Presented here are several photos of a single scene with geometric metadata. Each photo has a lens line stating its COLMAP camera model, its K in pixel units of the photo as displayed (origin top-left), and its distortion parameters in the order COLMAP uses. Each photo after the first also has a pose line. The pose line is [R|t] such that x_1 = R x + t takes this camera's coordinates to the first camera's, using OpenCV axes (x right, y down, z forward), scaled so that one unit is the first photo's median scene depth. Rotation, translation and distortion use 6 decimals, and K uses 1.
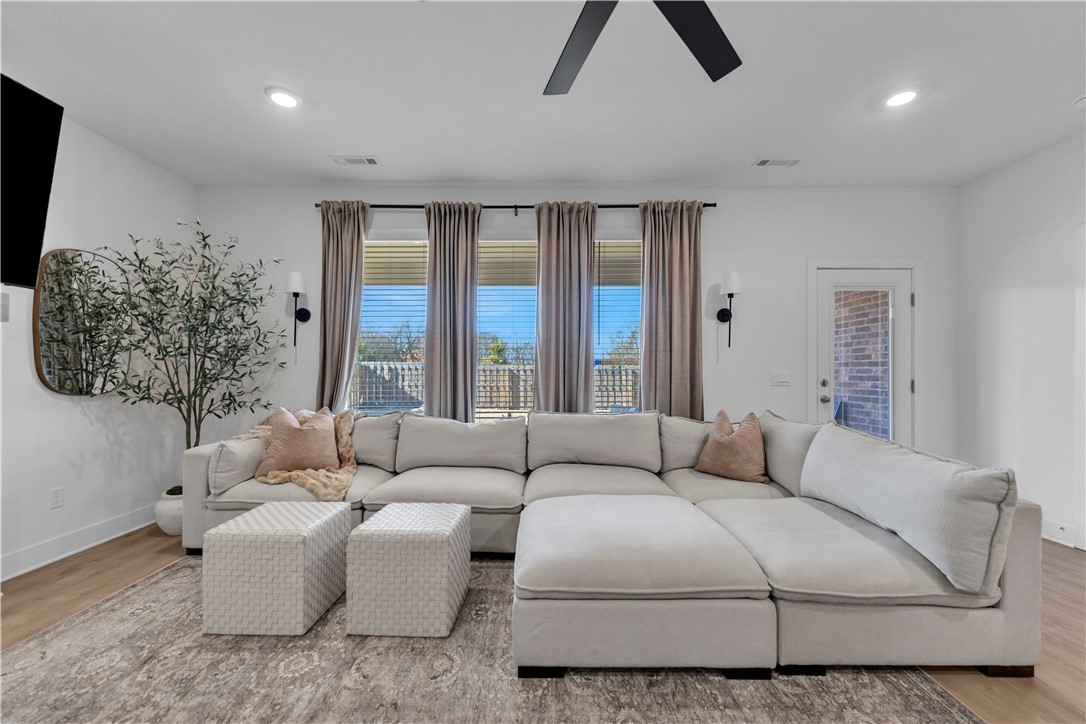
lens RADIAL K [[436.2, 0, 541.9], [0, 436.2, 367.3], [0, 0, 1]] dist [0.001126, 0.000073]
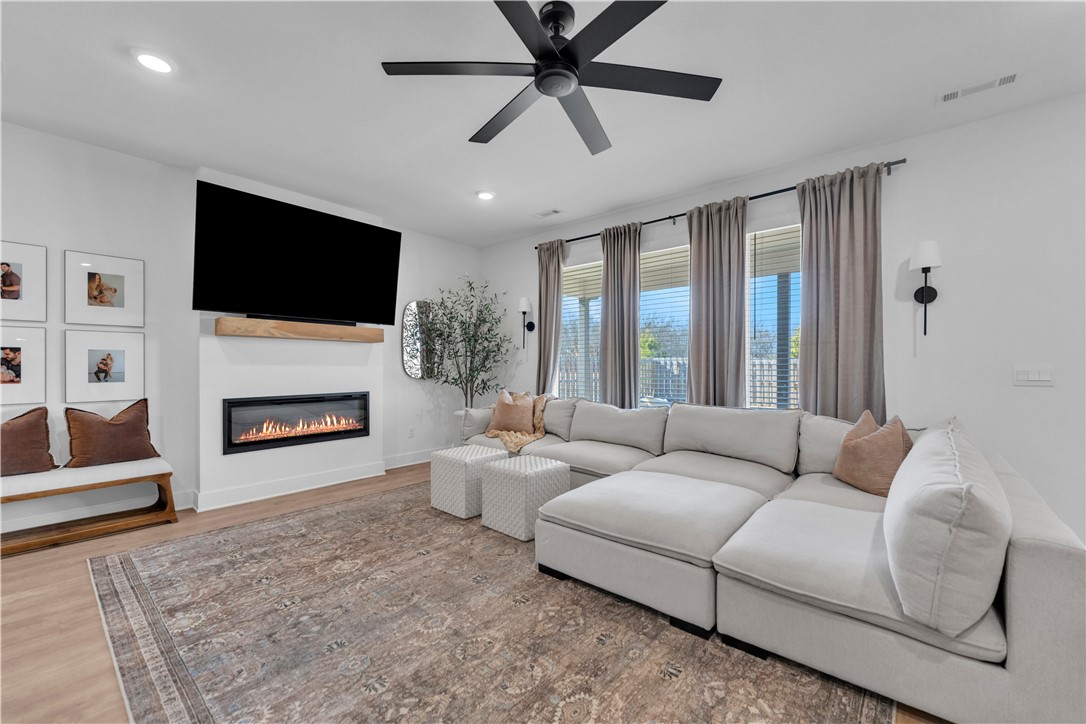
lens RADIAL K [[437.2, 0, 543.0], [0, 437.2, 362.0], [0, 0, 1]] dist [0.001807, 0.000395]
pose [[0.760482, -0.006783, -0.649323, 0.461581], [0.005828, 0.999976, -0.003620, 0.001539], [0.649333, -0.001032, 0.760504, -0.062362]]
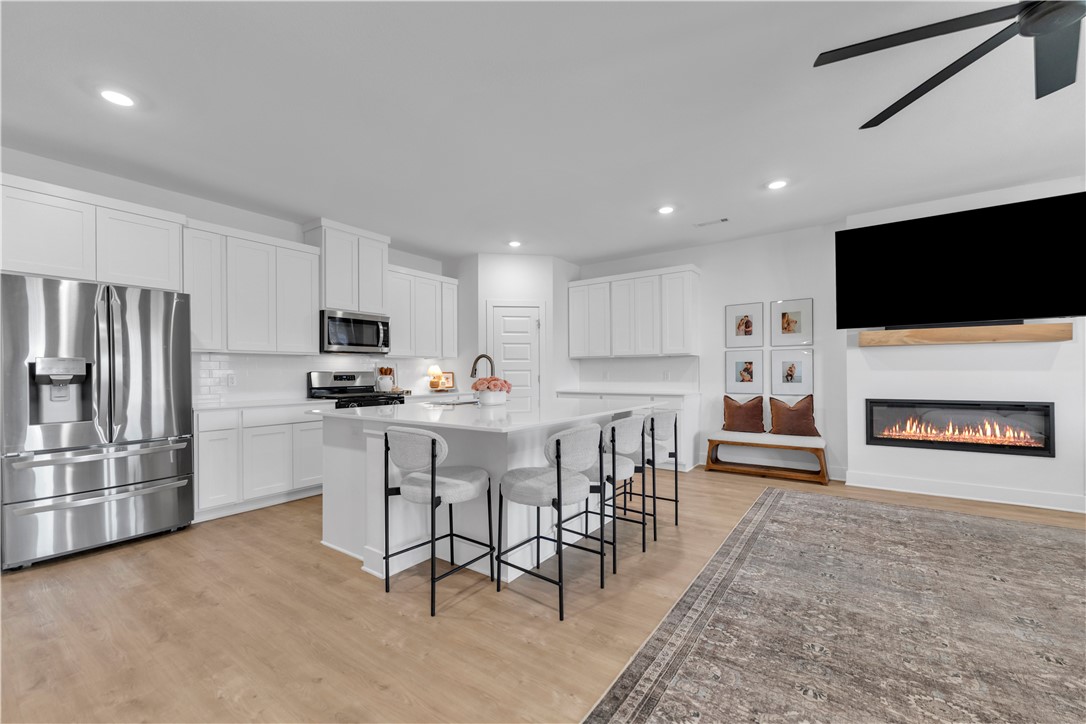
lens RADIAL K [[439.7, 0, 539.6], [0, 439.7, 374.4], [0, 0, 1]] dist [0.001283, 0.000342]
pose [[-0.584992, 0.003832, -0.811030, 0.804863], [0.011338, 0.999930, -0.003453, 0.004720], [0.810960, -0.011215, -0.584994, 0.225718]]
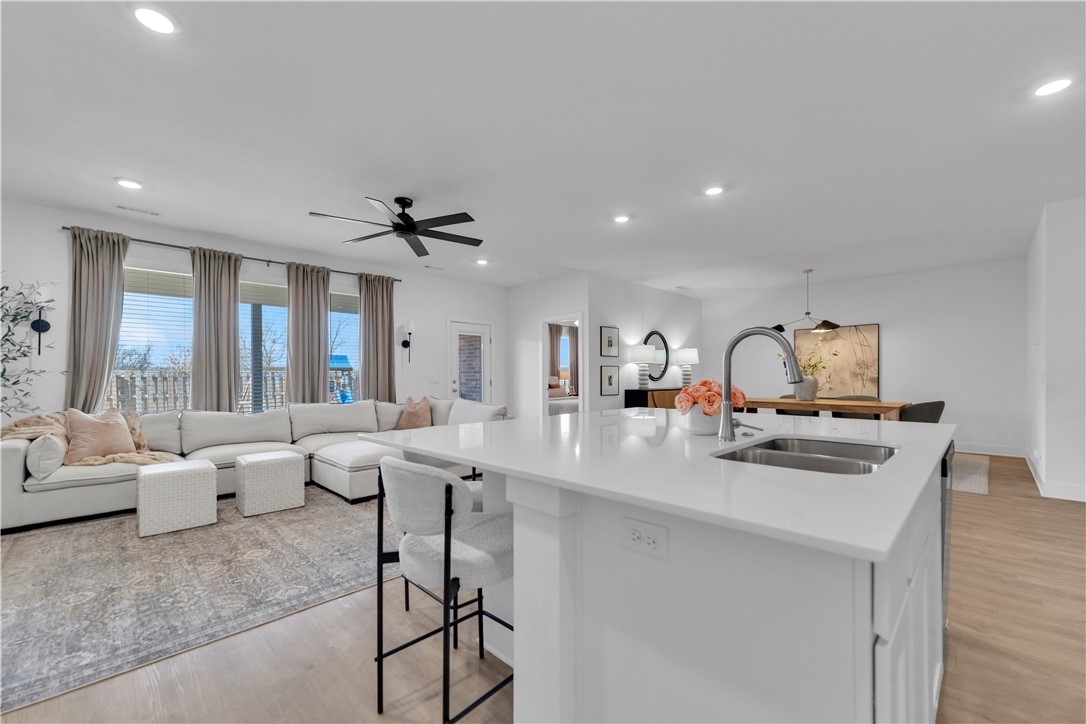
lens RADIAL K [[439.7, 0, 539.6], [0, 439.7, 374.4], [0, 0, 1]] dist [0.001283, 0.000342]
pose [[0.708737, -0.004026, 0.705461, -0.504295], [0.001884, 0.999991, 0.003814, -0.003806], [-0.705470, -0.001374, 0.708738, -0.707801]]
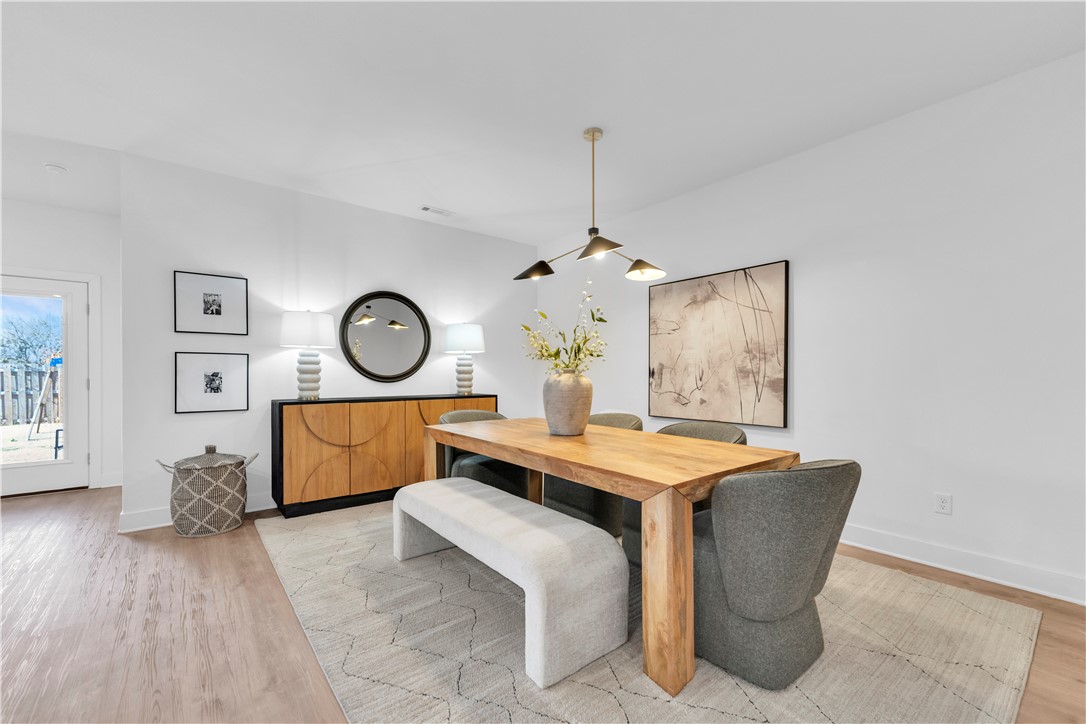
lens RADIAL K [[439.7, 0, 539.6], [0, 439.7, 374.4], [0, 0, 1]] dist [0.001283, 0.000342]
pose [[0.772851, -0.003991, 0.634575, 1.187665], [-0.002981, 0.999946, 0.009919, 0.003099], [-0.634581, -0.009558, 0.772797, -0.755569]]
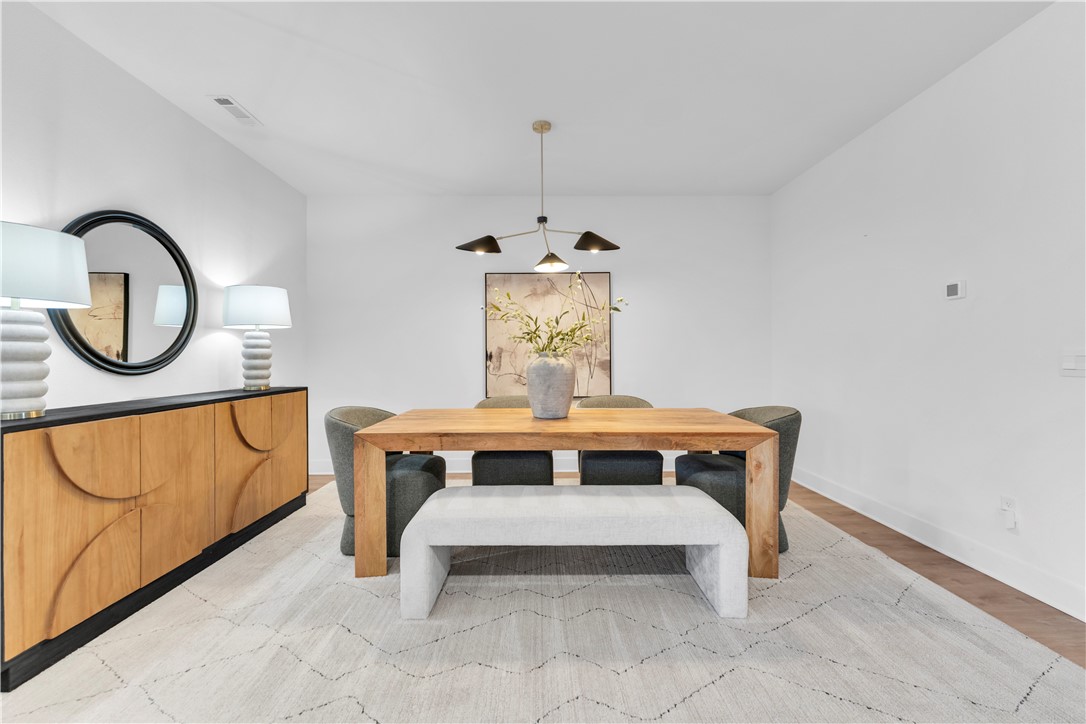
lens RADIAL K [[439.8, 0, 541.3], [0, 439.8, 350.6], [0, 0, 1]] dist [0.001069, 0.000093]
pose [[-0.011282, 0.009296, 0.999893, 0.917822], [-0.002497, 0.999953, -0.009325, 0.004915], [-0.999933, -0.002602, -0.011258, -0.123023]]
